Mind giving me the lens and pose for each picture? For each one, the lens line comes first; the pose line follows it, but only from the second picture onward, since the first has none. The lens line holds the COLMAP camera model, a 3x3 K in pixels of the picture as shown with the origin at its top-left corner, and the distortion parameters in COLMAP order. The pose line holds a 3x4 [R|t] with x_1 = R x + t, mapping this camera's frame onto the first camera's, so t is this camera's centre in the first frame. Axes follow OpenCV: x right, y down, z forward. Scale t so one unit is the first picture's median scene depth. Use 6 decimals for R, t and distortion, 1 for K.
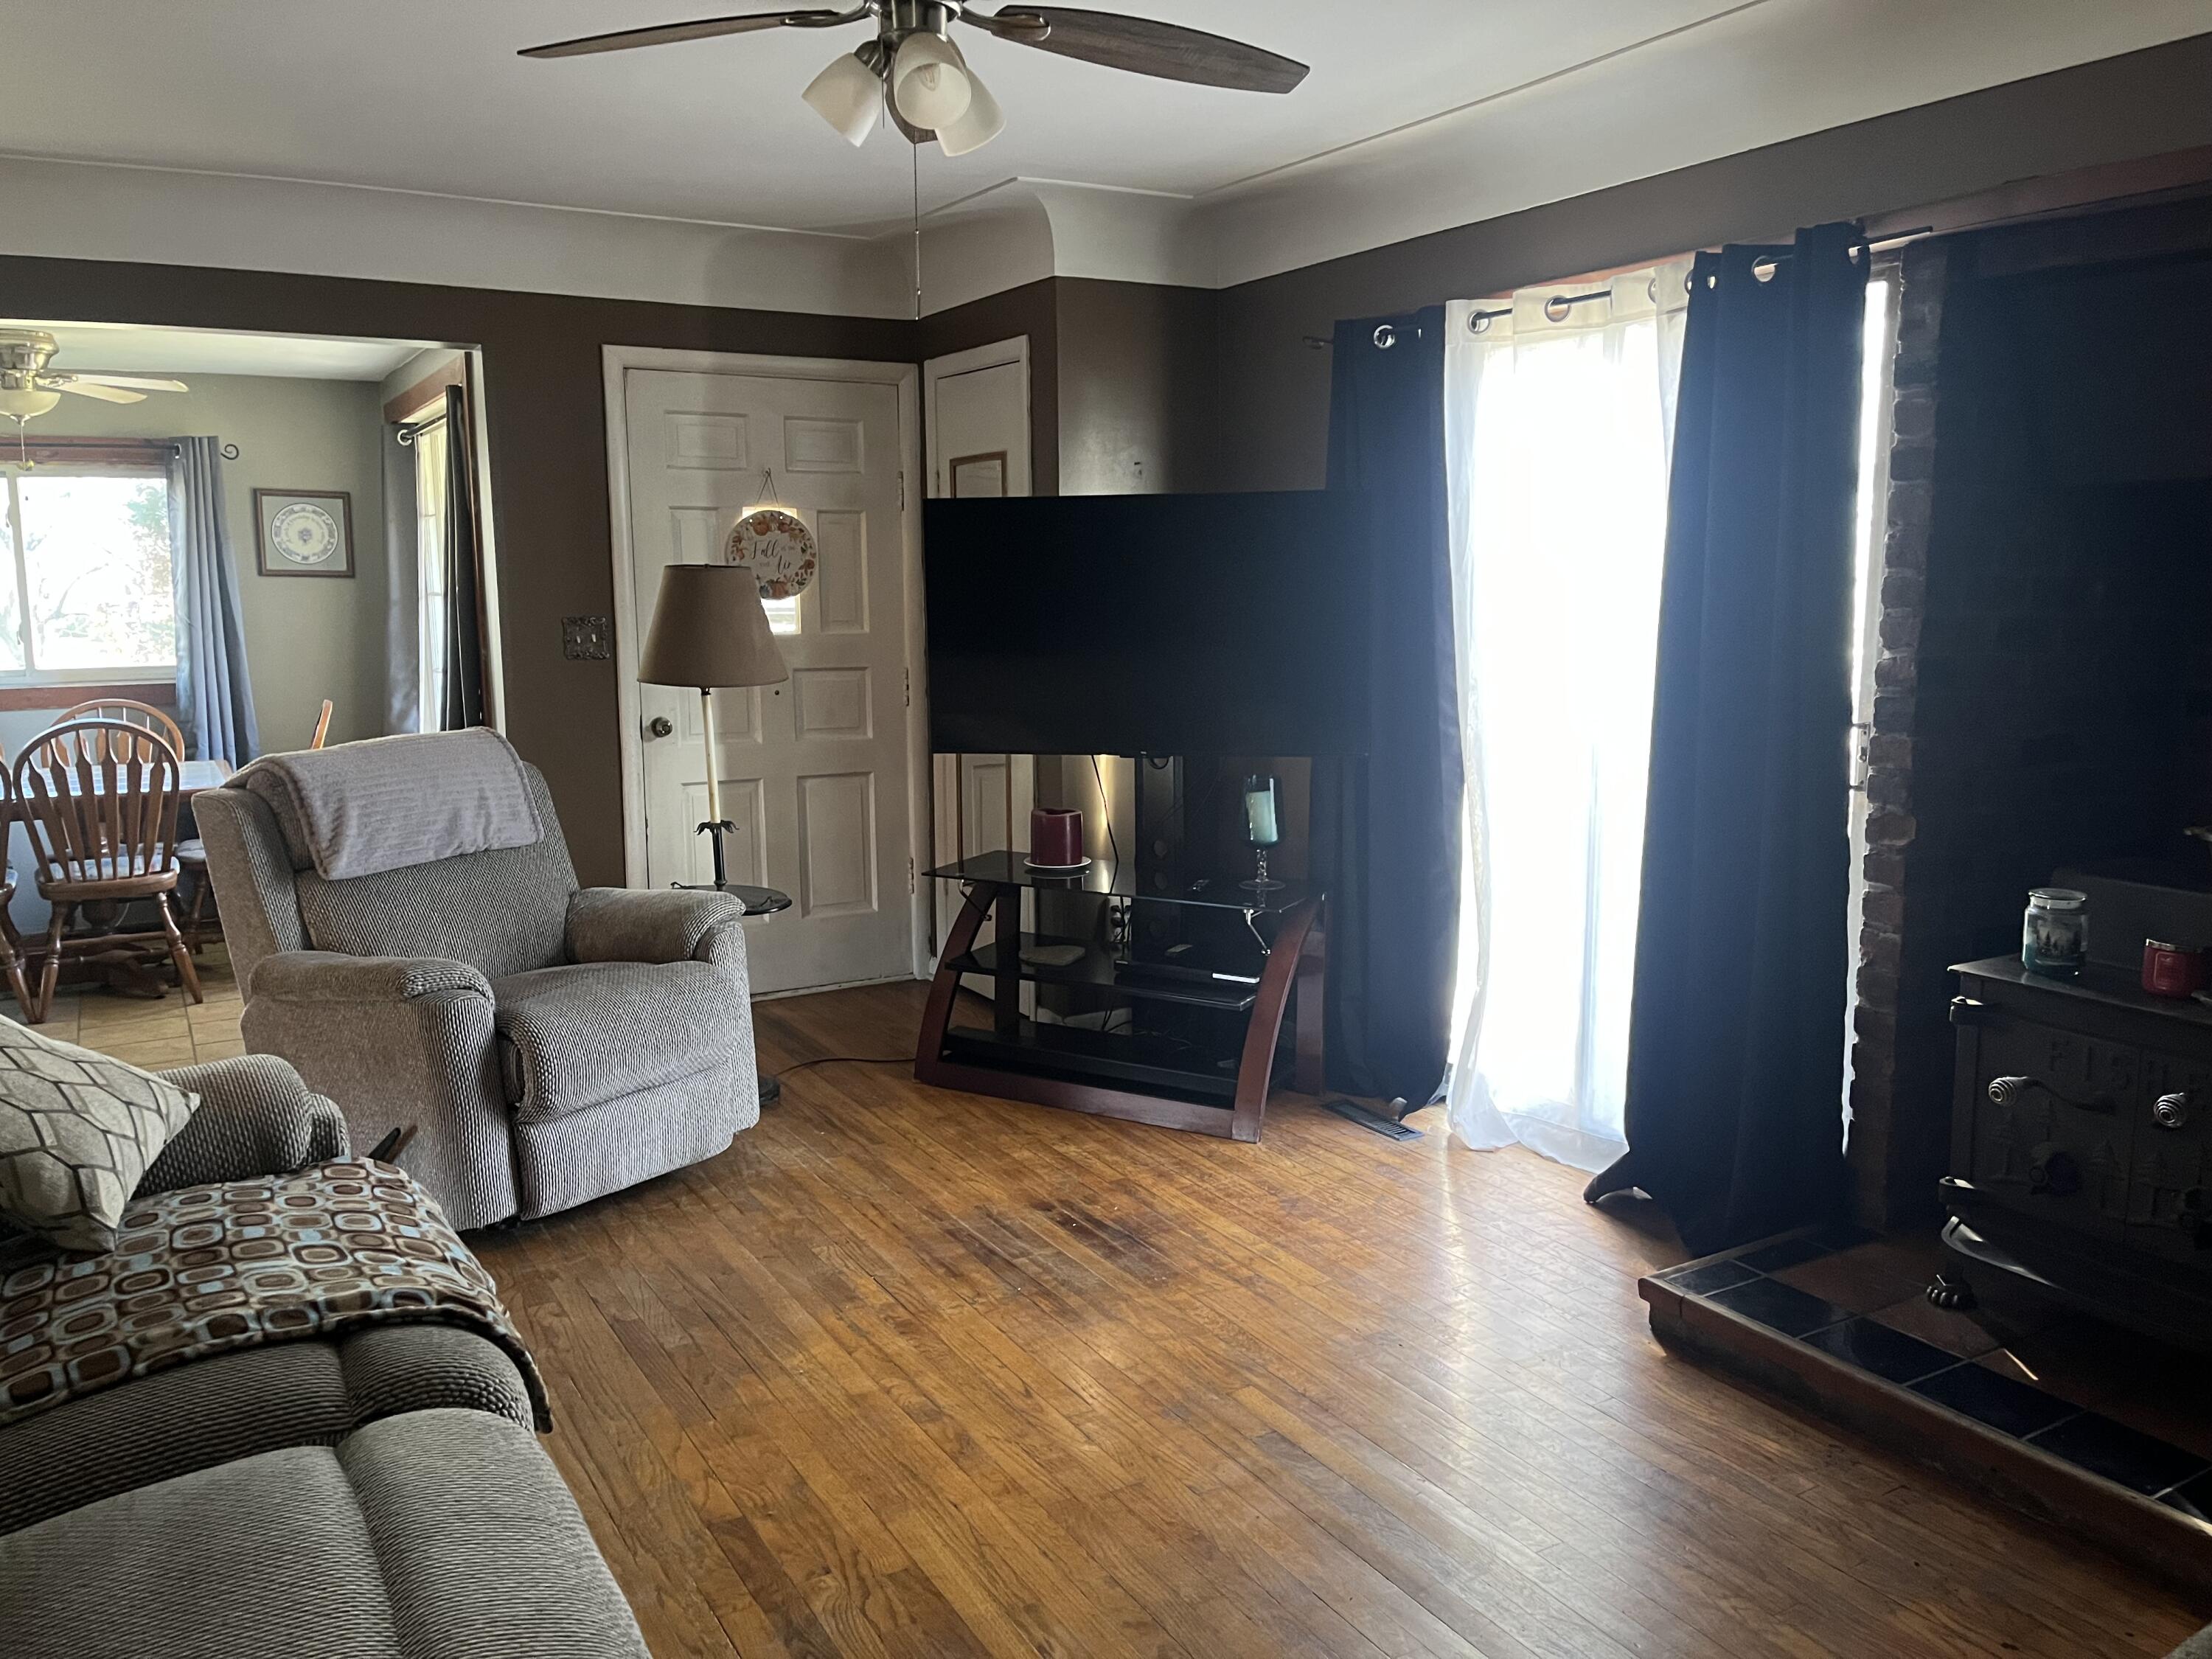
lens RADIAL K [[1675.1, 0, 1106.0], [0, 1675.1, 829.5], [0, 0, 1]] dist [0.070872, 0.000618]
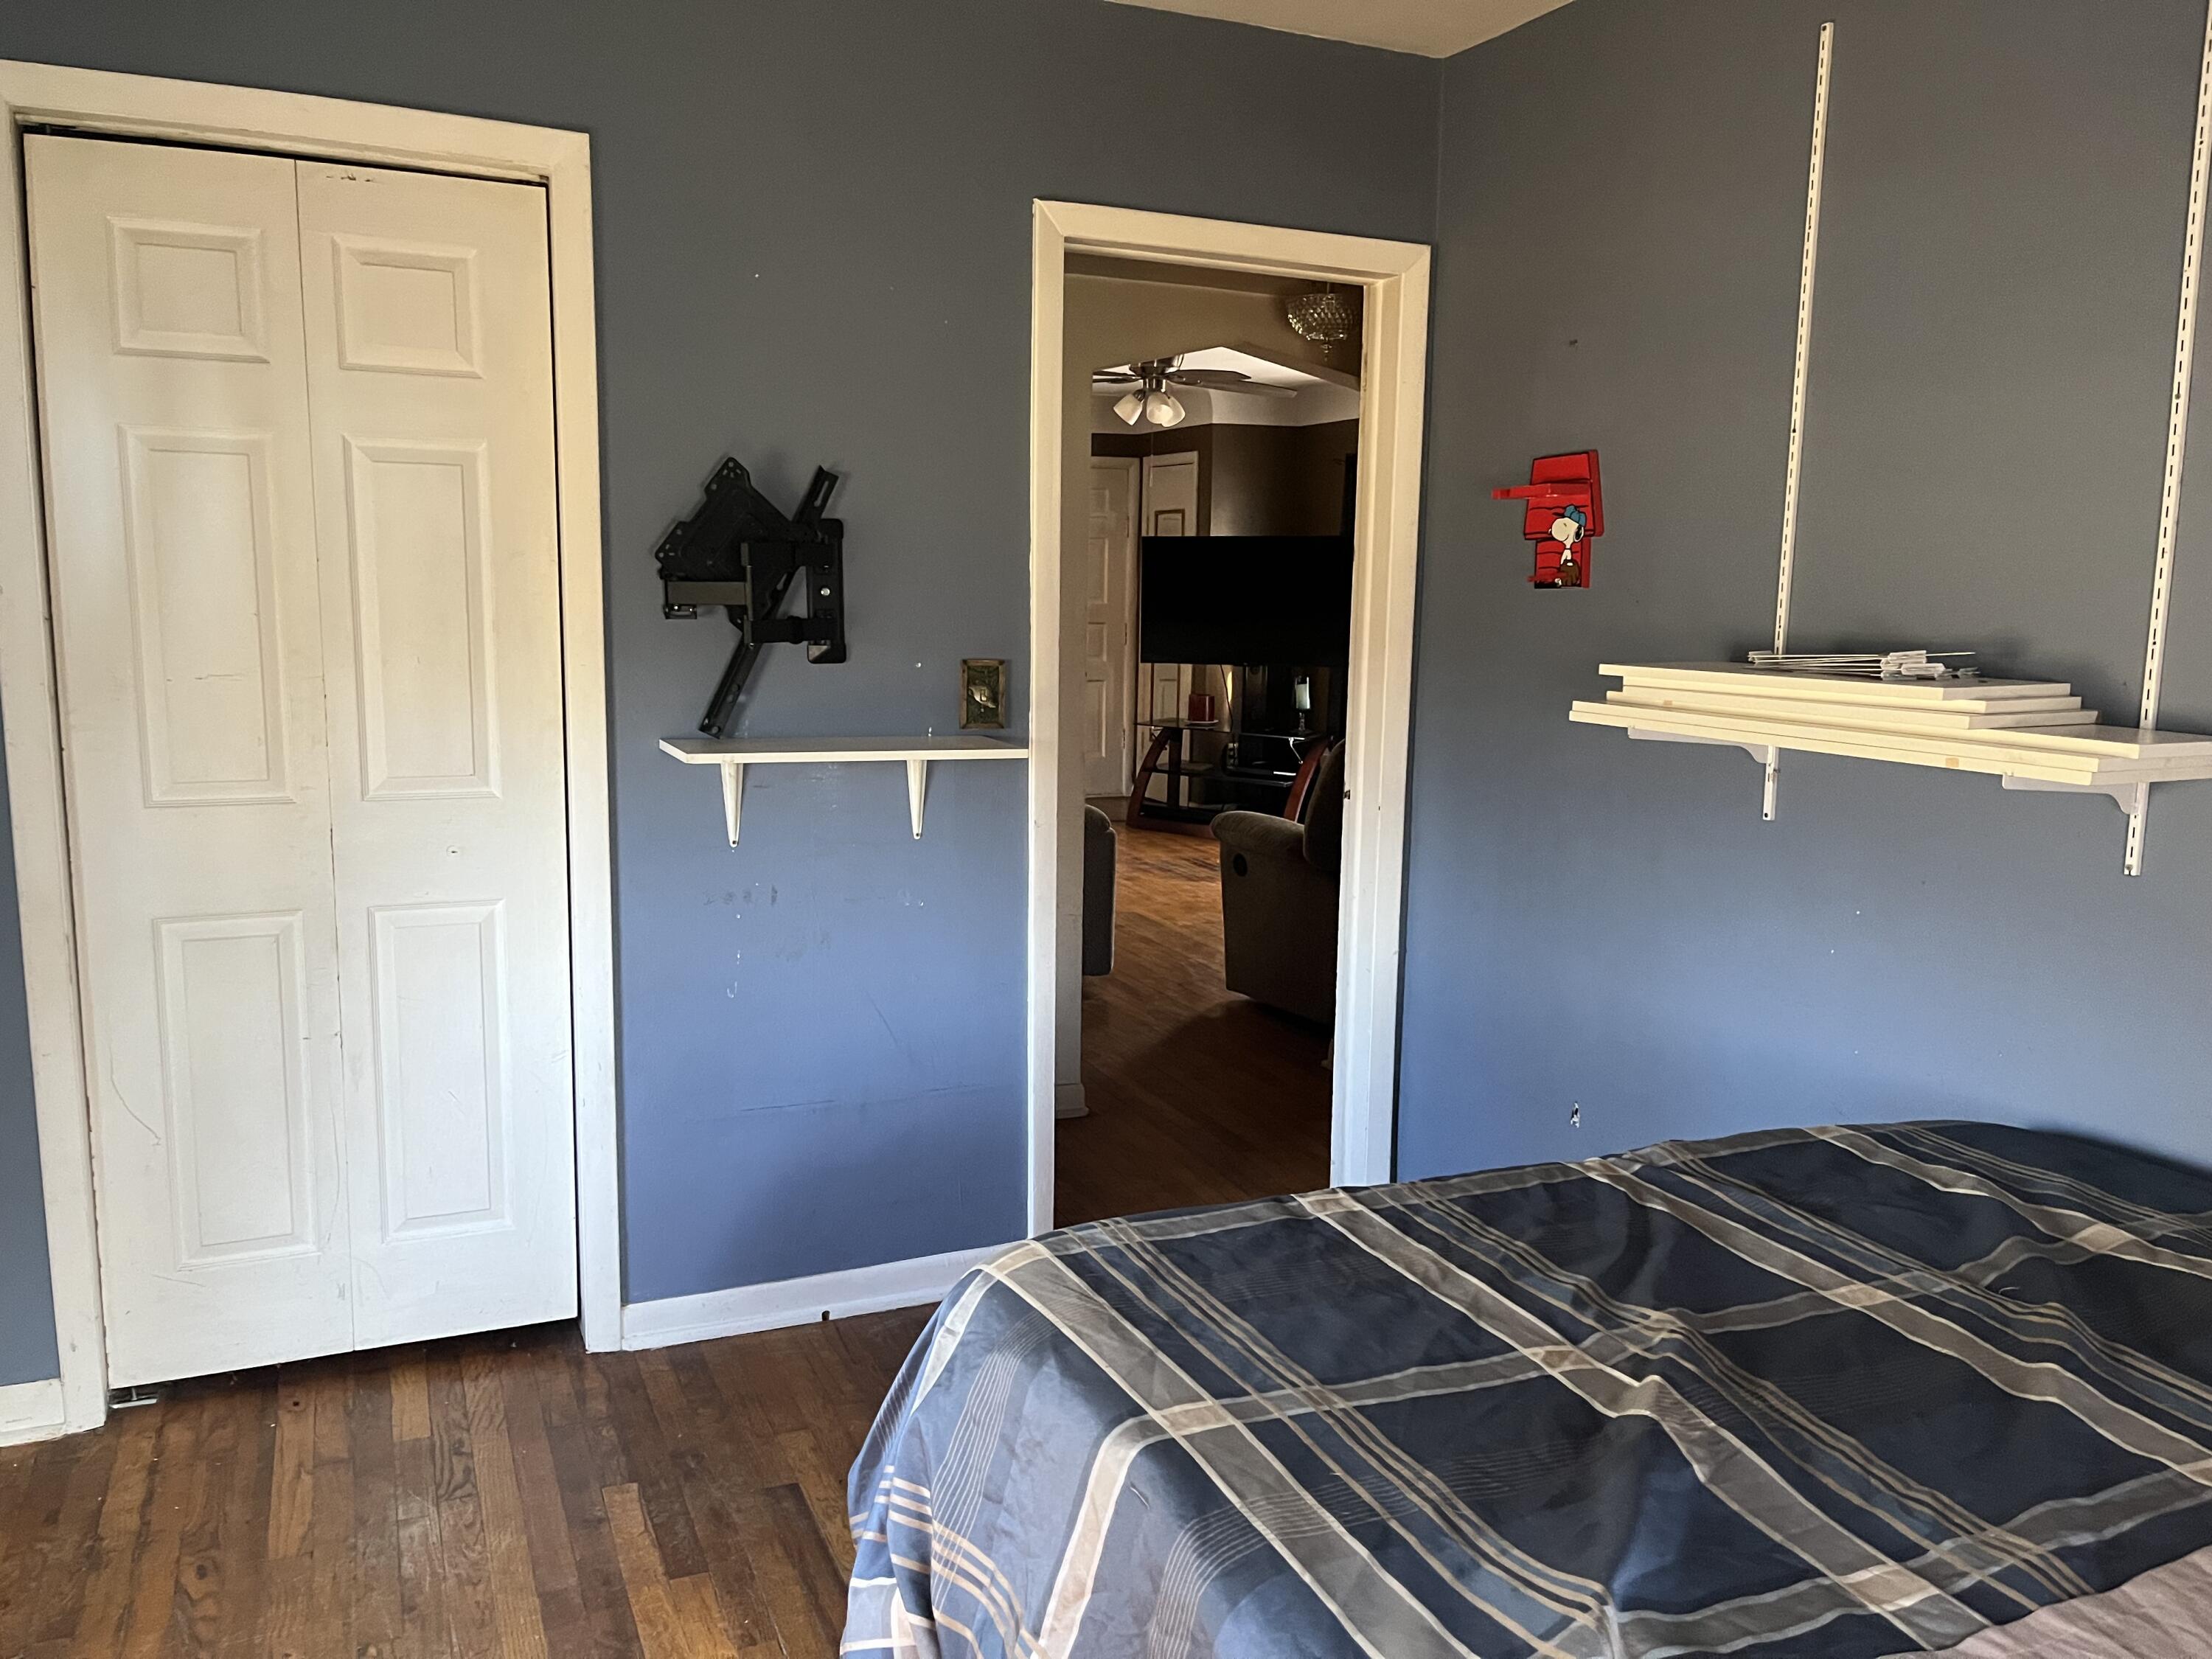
lens RADIAL K [[1675.1, 0, 1106.0], [0, 1675.1, 829.5], [0, 0, 1]] dist [0.070872, 0.000618]
pose [[0.994425, 0.041598, -0.096891, 0.056902], [-0.040986, 0.999125, 0.008302, 0.140008], [0.097151, -0.004285, 0.995260, -1.003497]]
